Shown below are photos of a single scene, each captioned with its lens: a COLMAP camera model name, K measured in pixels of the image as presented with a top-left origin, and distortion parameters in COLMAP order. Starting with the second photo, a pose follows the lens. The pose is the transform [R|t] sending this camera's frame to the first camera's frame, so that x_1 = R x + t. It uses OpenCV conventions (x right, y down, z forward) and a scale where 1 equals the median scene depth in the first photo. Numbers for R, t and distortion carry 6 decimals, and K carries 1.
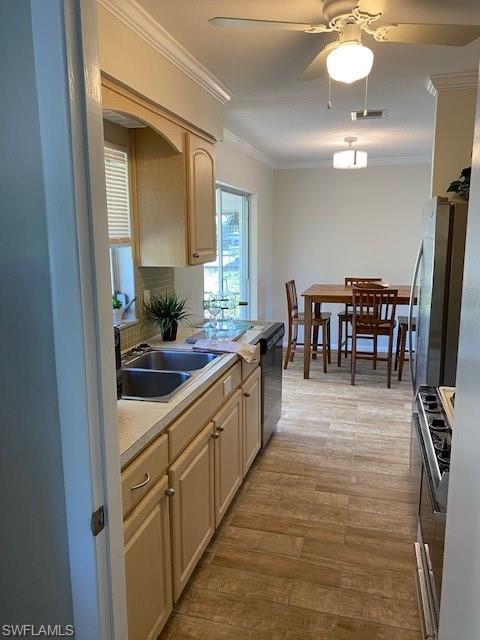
lens RADIAL K [[491.4, 0, 240.0], [0, 491.4, 320.0], [0, 0, 1]] dist [0.072828, -0.078237]
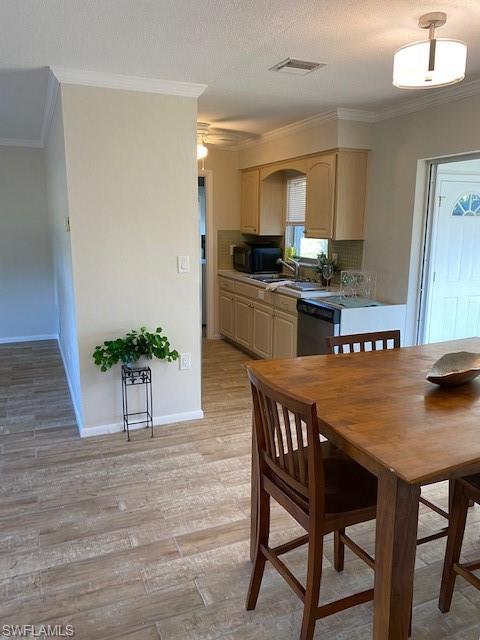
lens RADIAL K [[491.4, 0, 240.0], [0, 491.4, 320.0], [0, 0, 1]] dist [0.072828, -0.078237]
pose [[-0.786156, 0.123042, -0.605656, 0.887382], [-0.115807, 0.933296, 0.339923, -0.308242], [0.607081, 0.337371, -0.719467, 1.689082]]
